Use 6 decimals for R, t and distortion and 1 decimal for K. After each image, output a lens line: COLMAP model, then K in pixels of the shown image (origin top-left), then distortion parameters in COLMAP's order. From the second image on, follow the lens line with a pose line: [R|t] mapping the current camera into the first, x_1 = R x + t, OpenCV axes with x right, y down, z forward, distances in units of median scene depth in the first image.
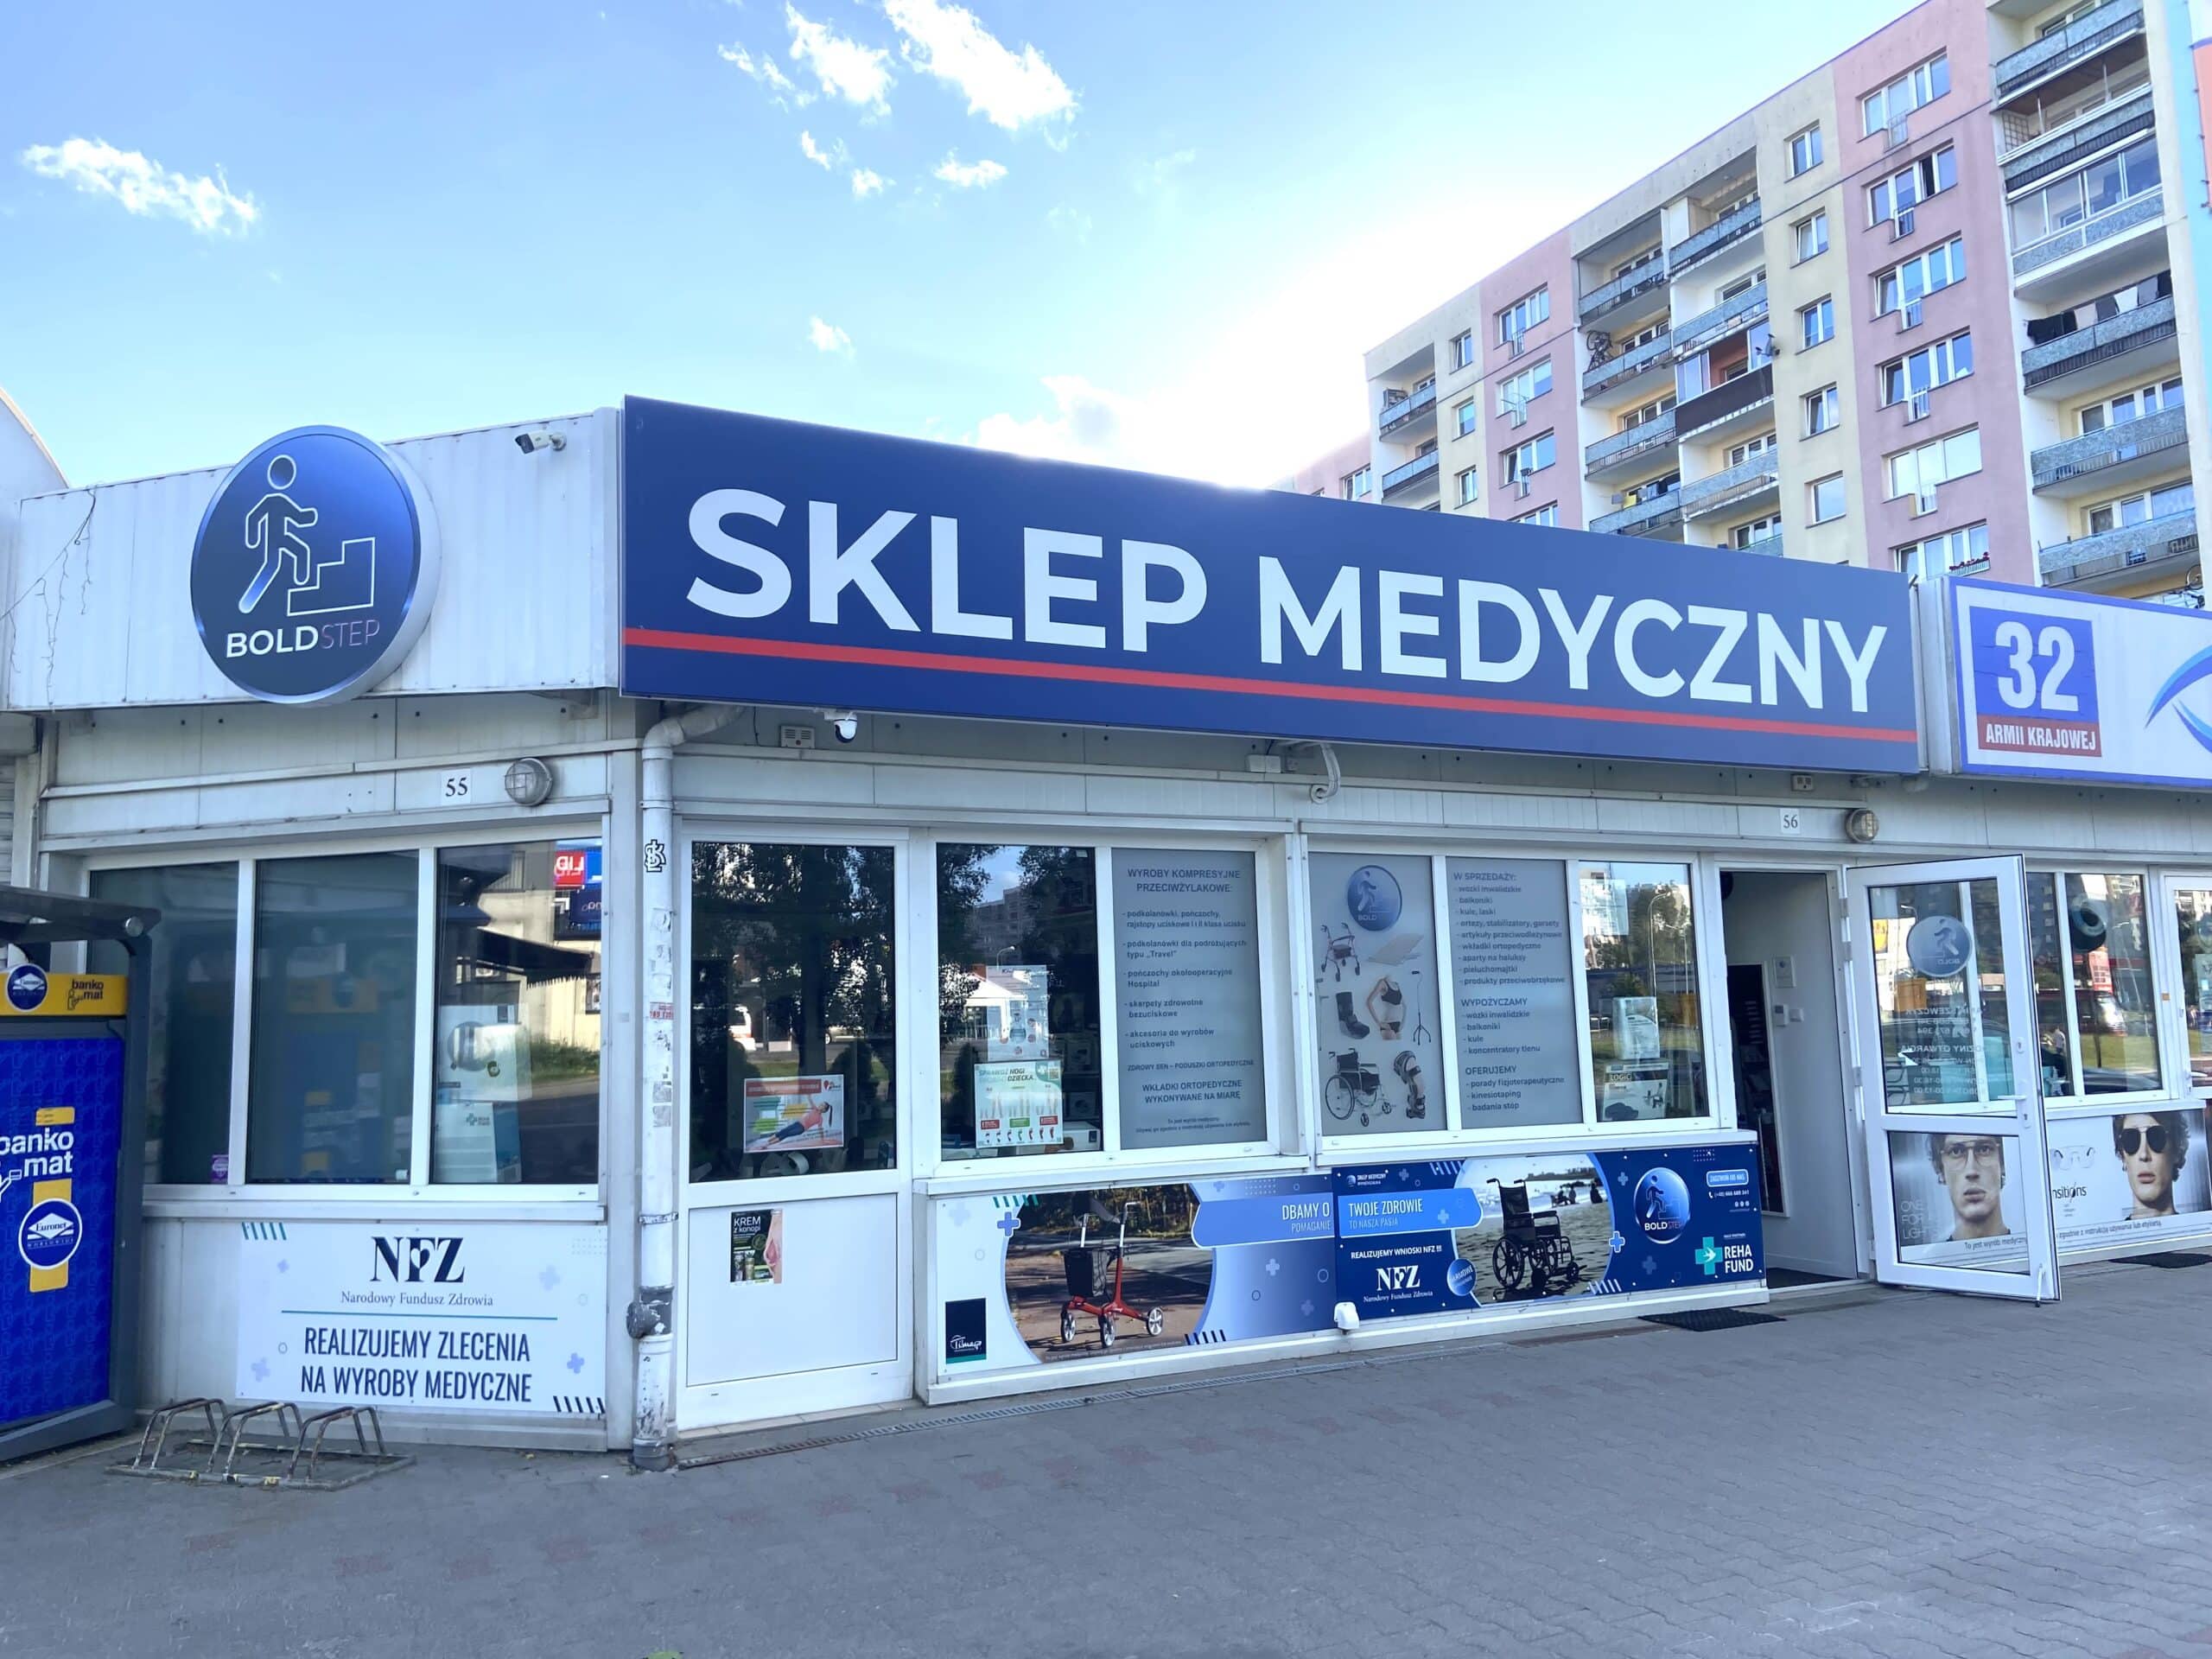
lens RADIAL K [[1708.0, 0, 1097.0], [0, 1708.0, 842.6], [0, 0, 1]] dist [0.088893, -0.068427]
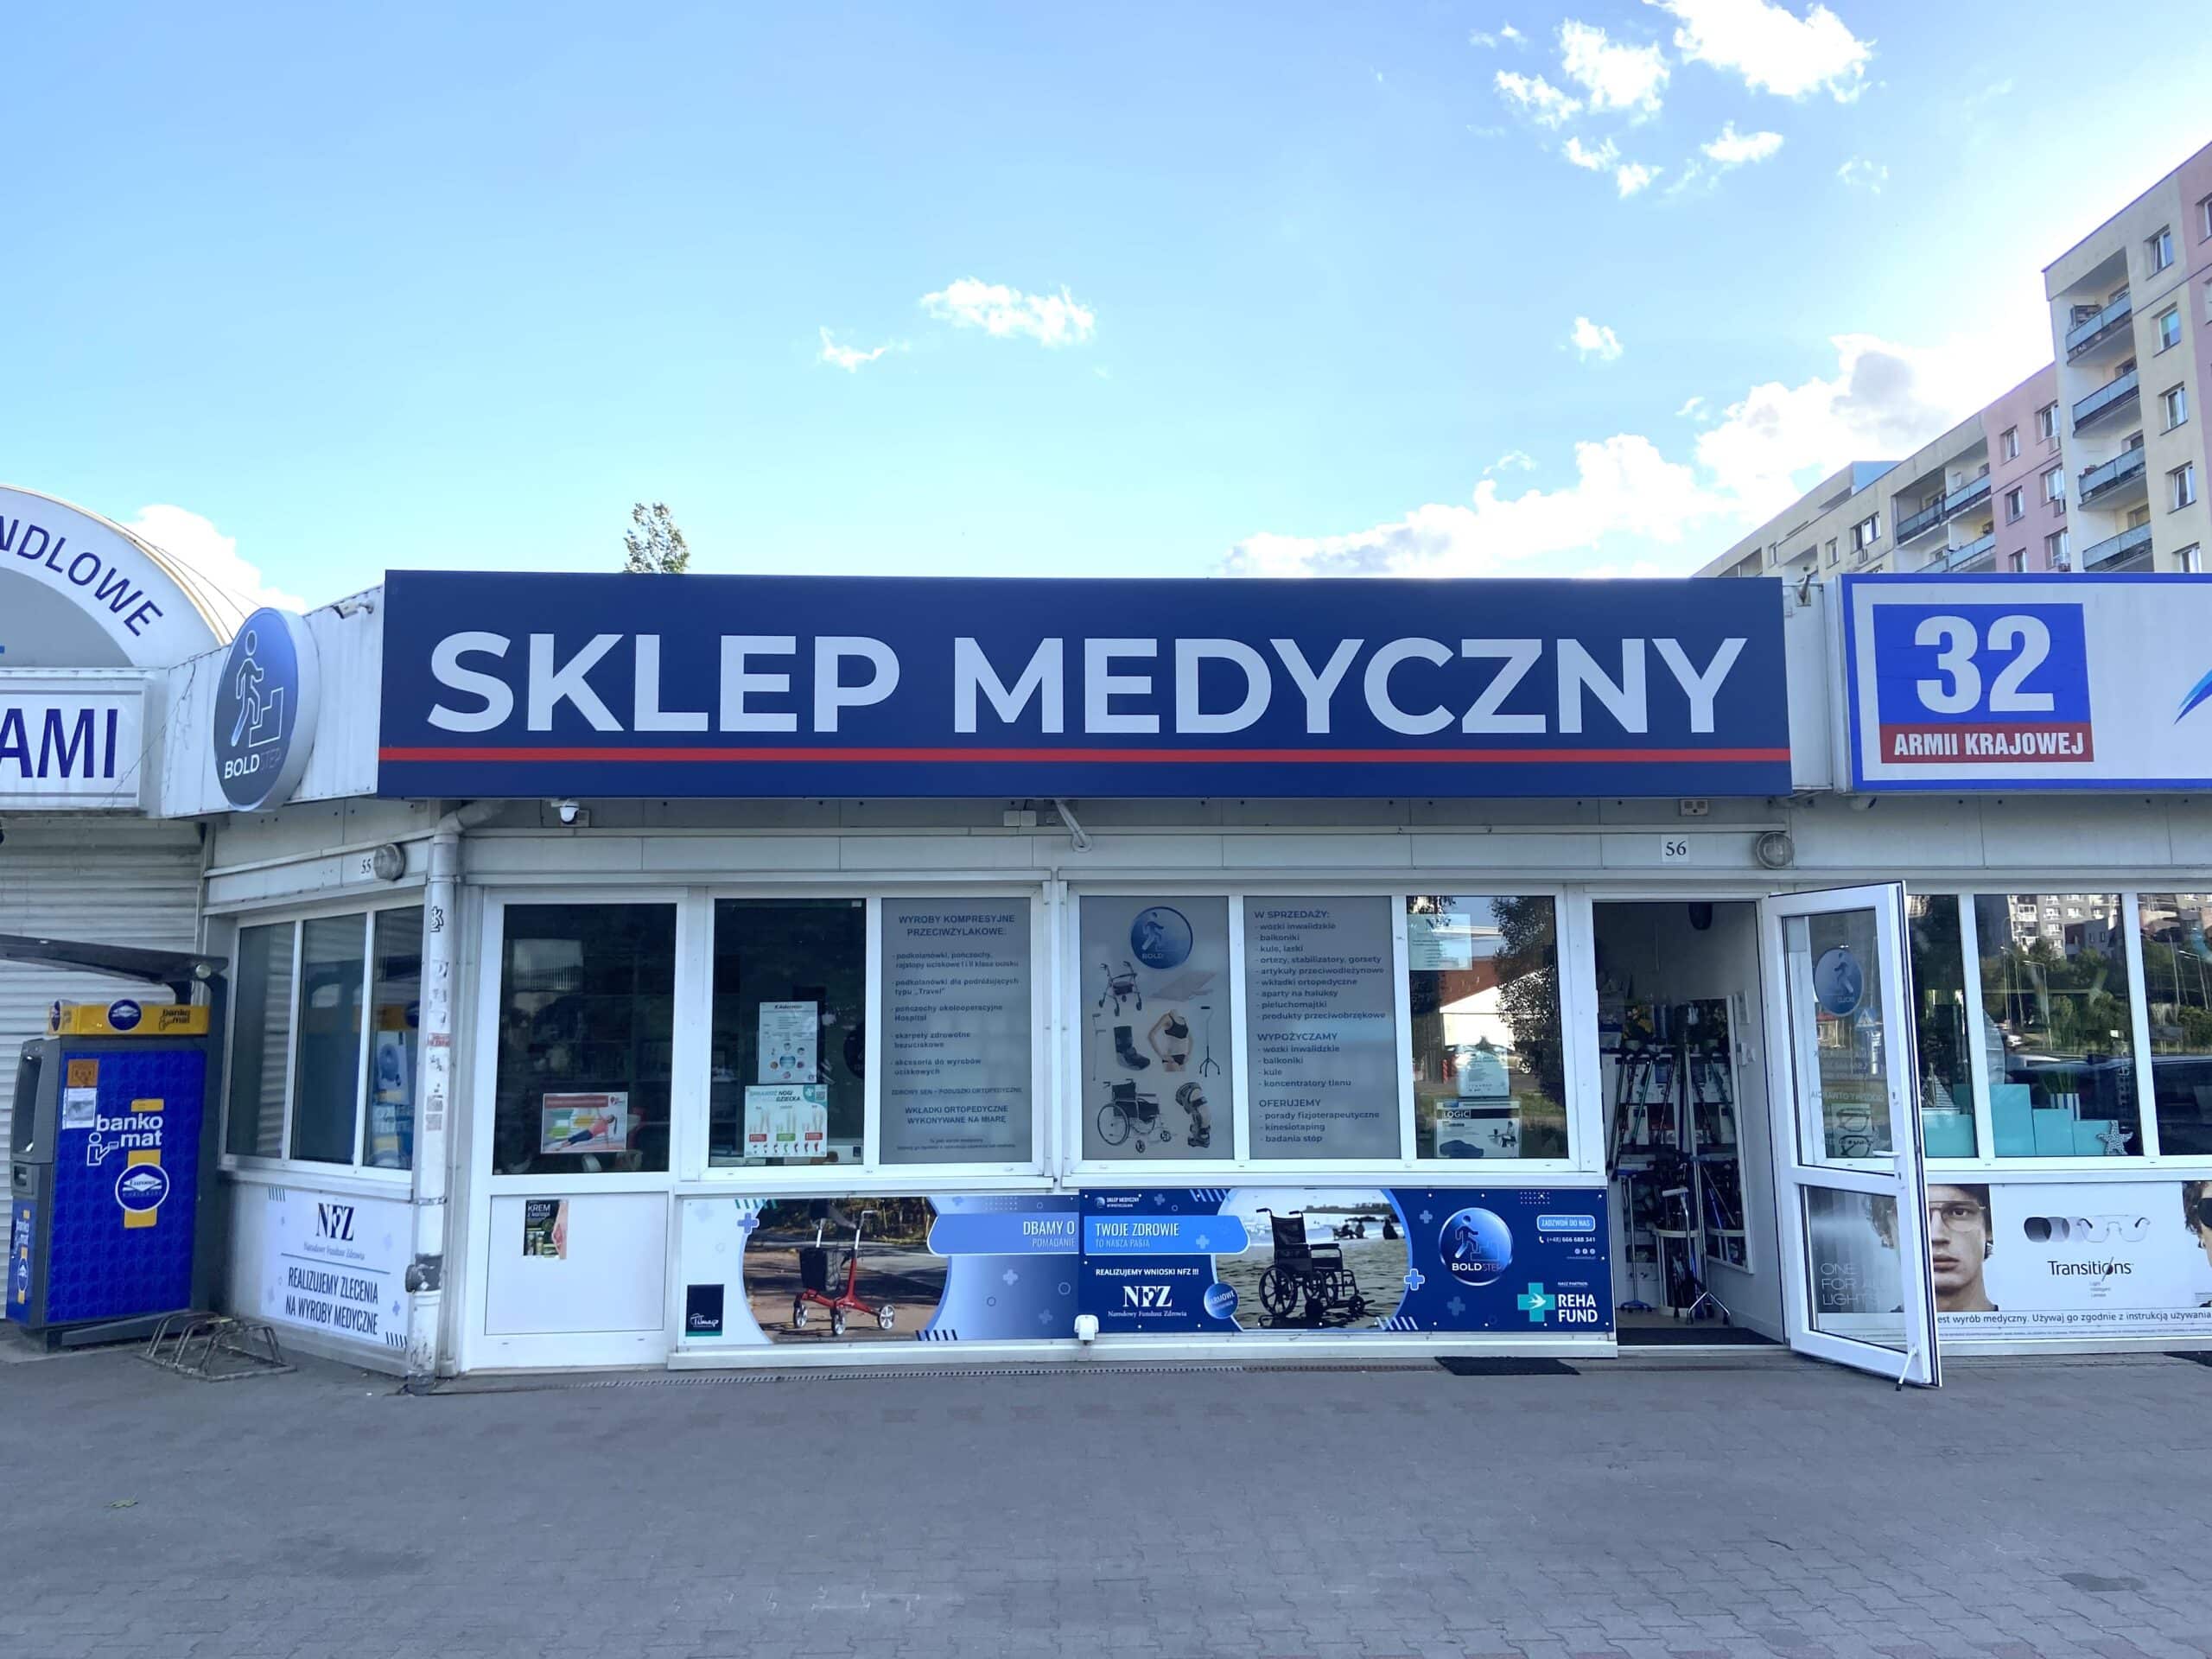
lens RADIAL K [[1708.0, 0, 1115.3], [0, 1708.0, 828.1], [0, 0, 1]] dist [0.088893, -0.068427]
pose [[0.910544, -0.032558, -0.412128, 0.619082], [0.028952, 0.999468, -0.014992, -0.021994], [0.412397, 0.001719, 0.911003, 0.023147]]
